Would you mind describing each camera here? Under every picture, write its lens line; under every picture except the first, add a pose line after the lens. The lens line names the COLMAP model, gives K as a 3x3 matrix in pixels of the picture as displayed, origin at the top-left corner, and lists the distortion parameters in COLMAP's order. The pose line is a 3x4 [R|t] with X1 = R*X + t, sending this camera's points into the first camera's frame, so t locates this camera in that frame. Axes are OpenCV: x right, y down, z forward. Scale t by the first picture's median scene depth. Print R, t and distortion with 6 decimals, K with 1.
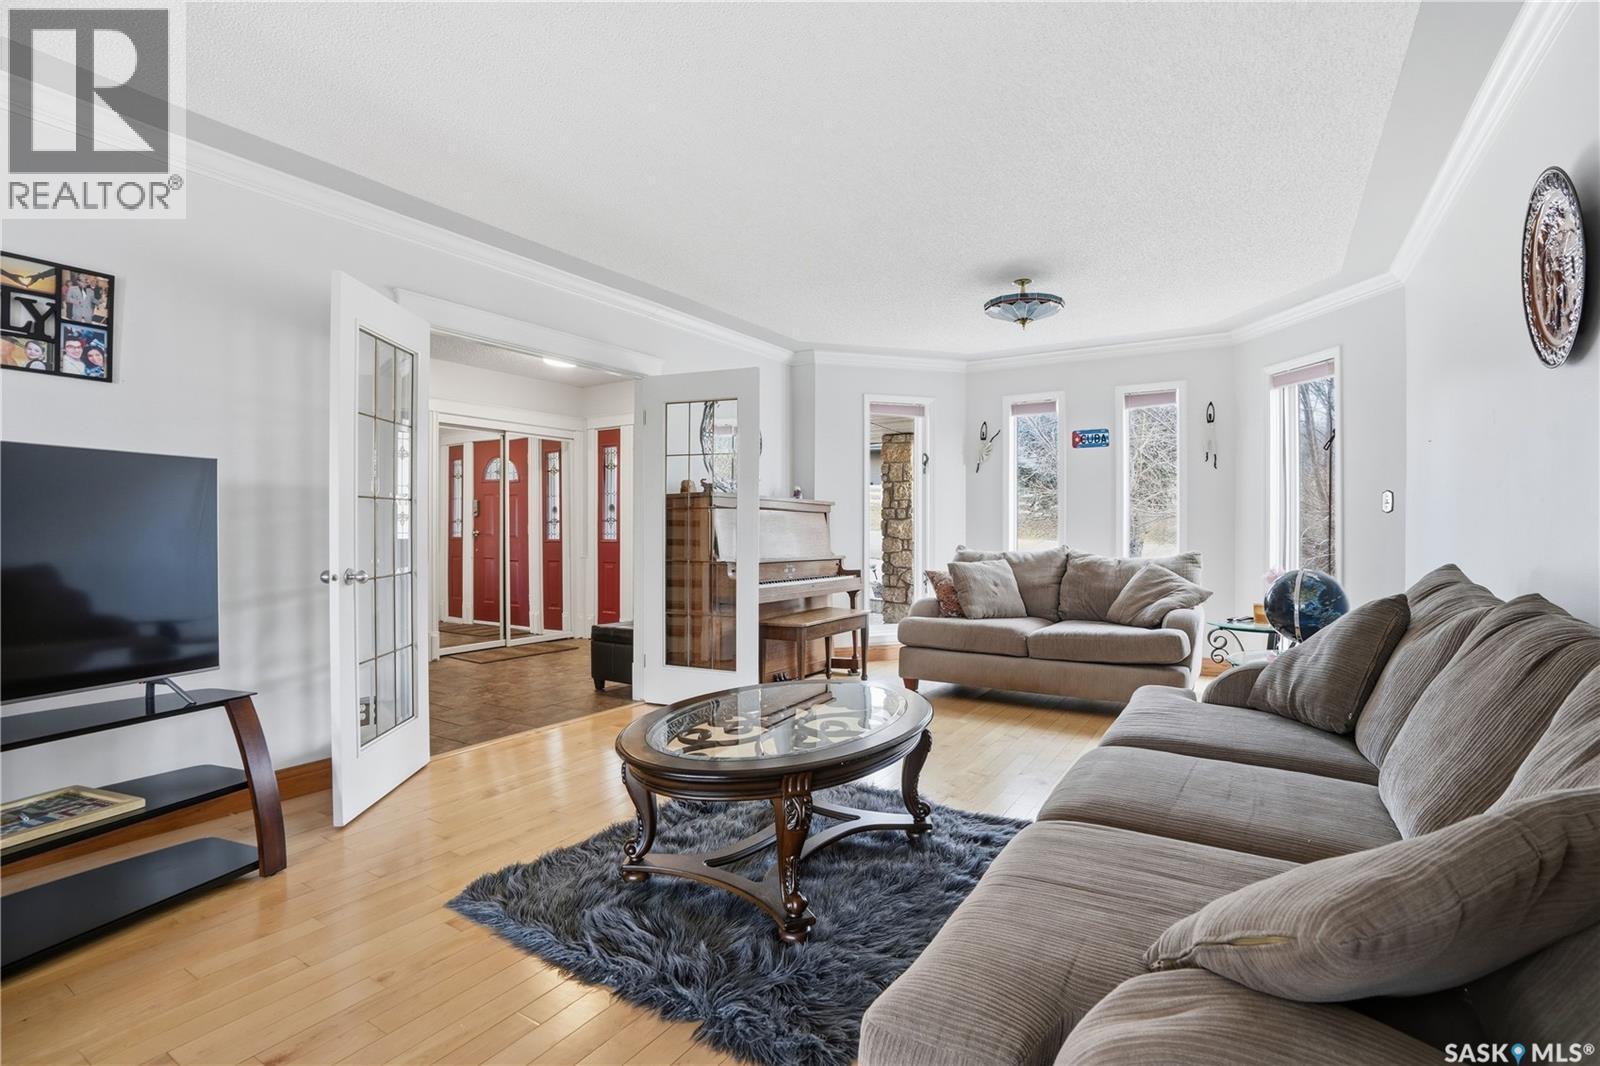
lens RADIAL K [[749.1, 0, 800.0], [0, 749.1, 533.0], [0, 0, 1]] dist [-0.065922, 0.024209]
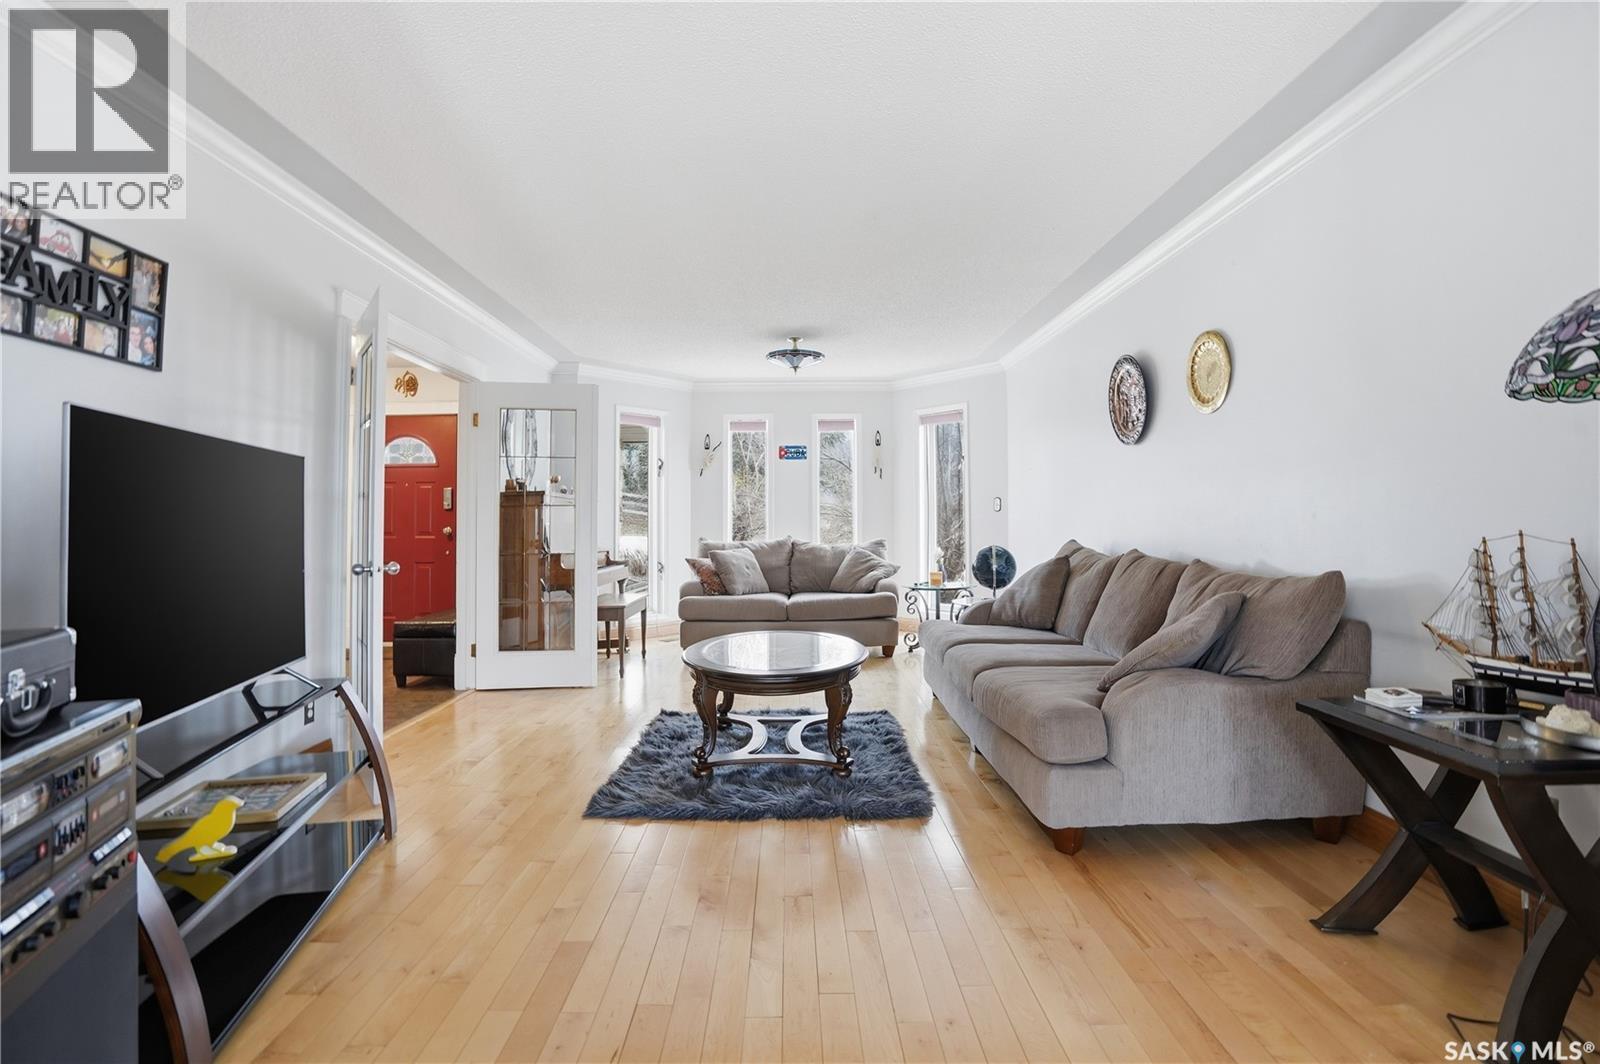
lens RADIAL K [[762.5, 0, 799.7], [0, 762.5, 507.3], [0, 0, 1]] dist [-0.066845, 0.026912]
pose [[0.841424, 0.005986, 0.540342, -0.413826], [0.010059, 0.999592, -0.026739, 0.003174], [-0.540281, 0.027934, 0.841021, -0.151946]]
